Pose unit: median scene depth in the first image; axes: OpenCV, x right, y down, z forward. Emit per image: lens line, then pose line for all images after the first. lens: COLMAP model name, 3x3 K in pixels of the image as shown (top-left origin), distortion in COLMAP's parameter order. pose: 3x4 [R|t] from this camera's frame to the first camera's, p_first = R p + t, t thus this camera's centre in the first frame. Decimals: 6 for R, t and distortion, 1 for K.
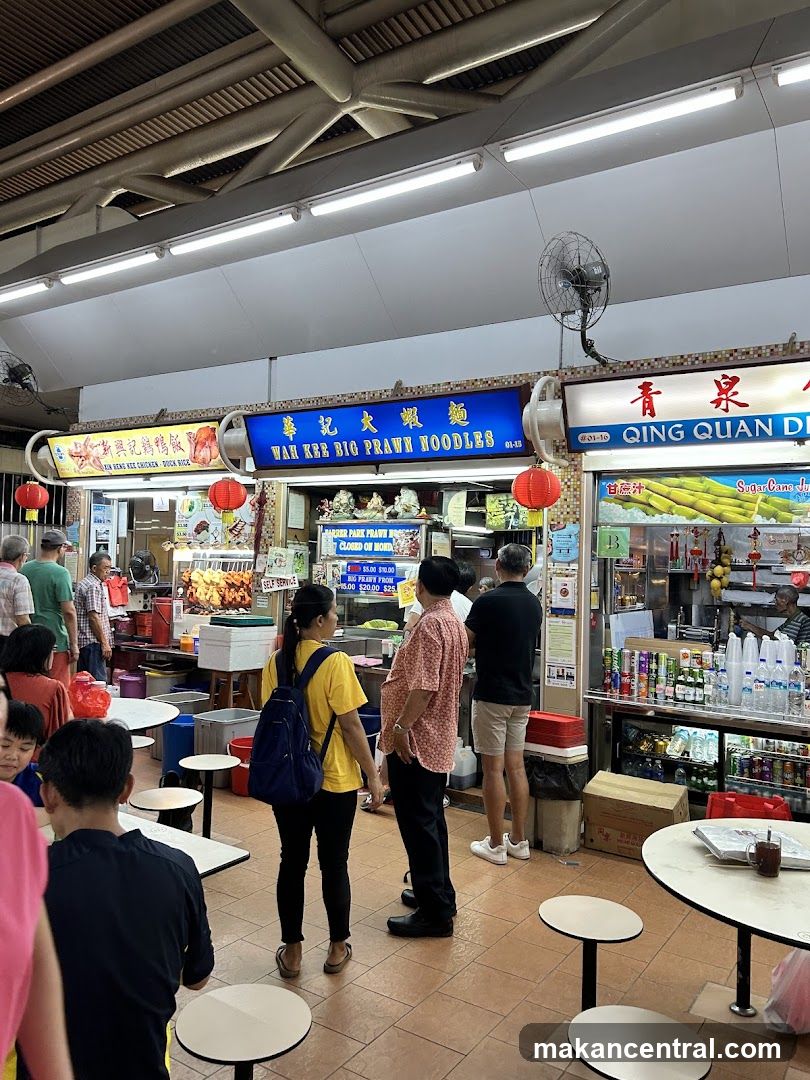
lens RADIAL K [[780.5, 0, 405.0], [0, 780.5, 540.0], [0, 0, 1]] dist [0.030851, -0.002879]
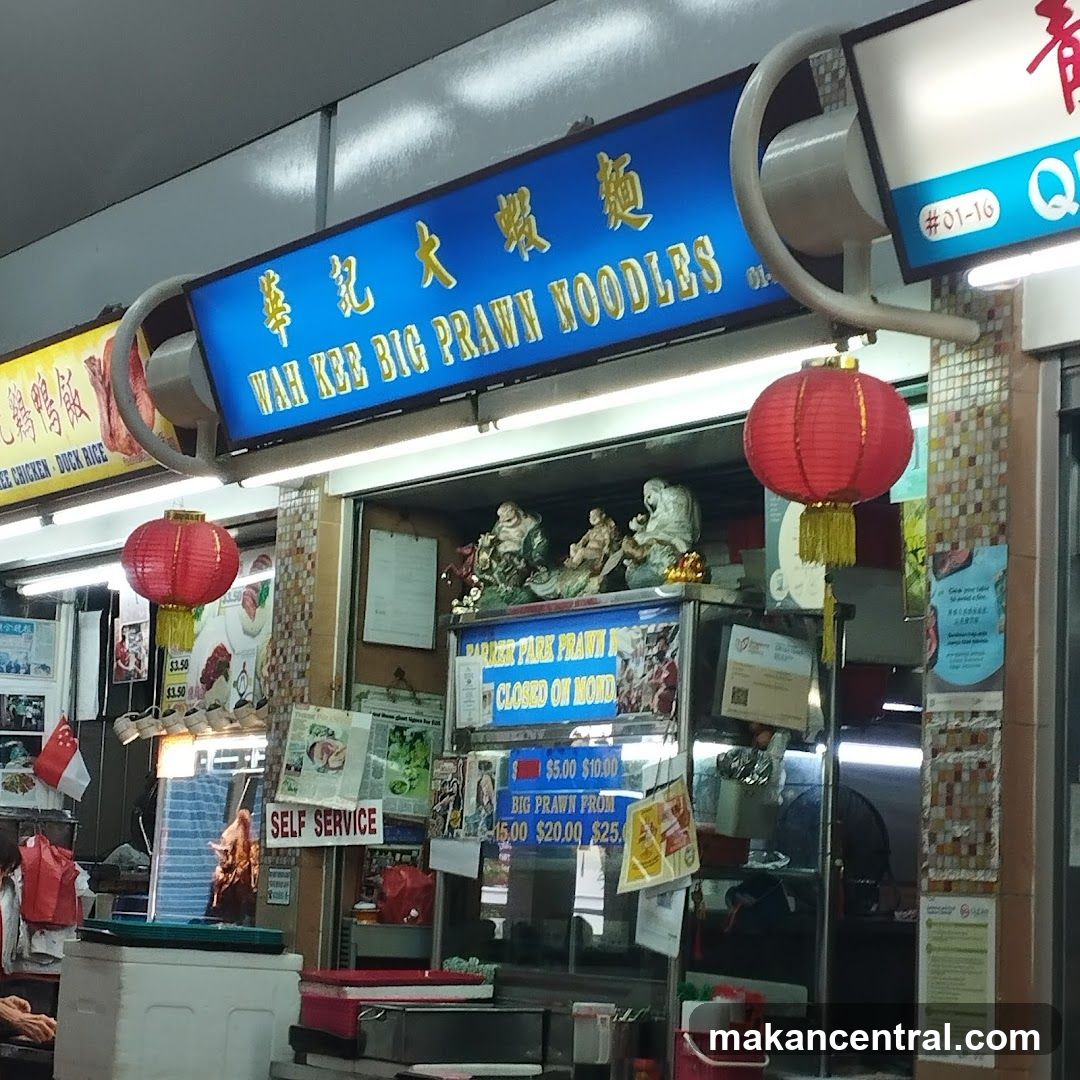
lens RADIAL K [[2774.0, 0, 540.0], [0, 2774.0, 540.0], [0, 0, 1]] dist [-0.062473, 0.136333]
pose [[0.909709, -0.043441, -0.412968, 0.428769], [-0.005498, 0.993165, -0.116586, 0.082930], [0.415210, 0.108330, 0.903252, 0.058305]]
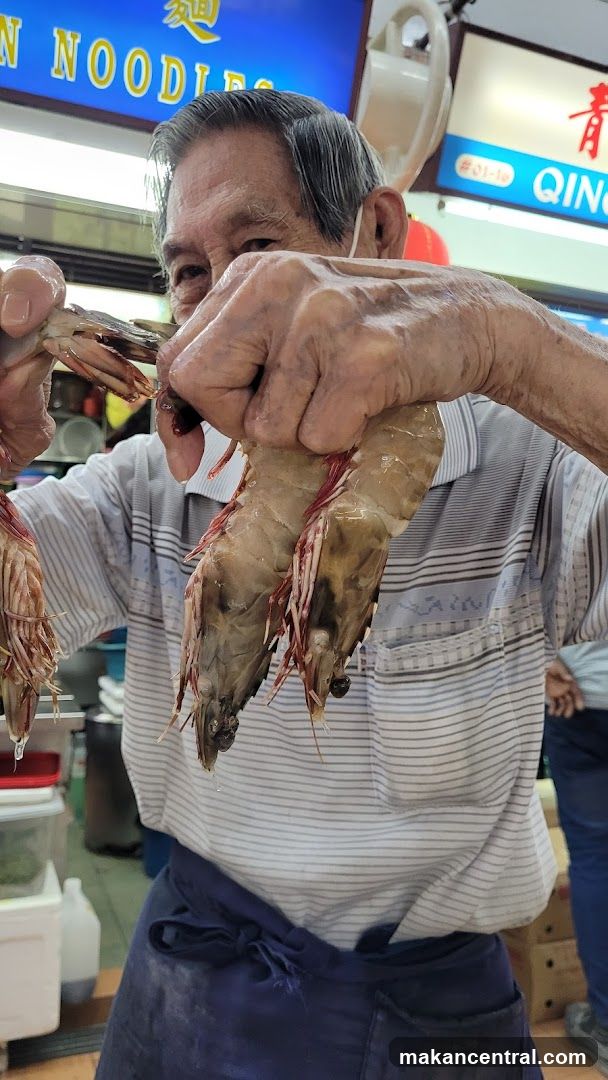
lens RADIAL K [[843.5, 0, 275.2], [0, 843.5, 541.8], [0, 0, 1]] dist [-0.029795, 0.004081]
pose [[0.593424, 0.016134, 0.804728, -0.207662], [-0.039523, 0.999177, 0.009112, 0.083061], [-0.803919, -0.037212, 0.593573, 0.670335]]
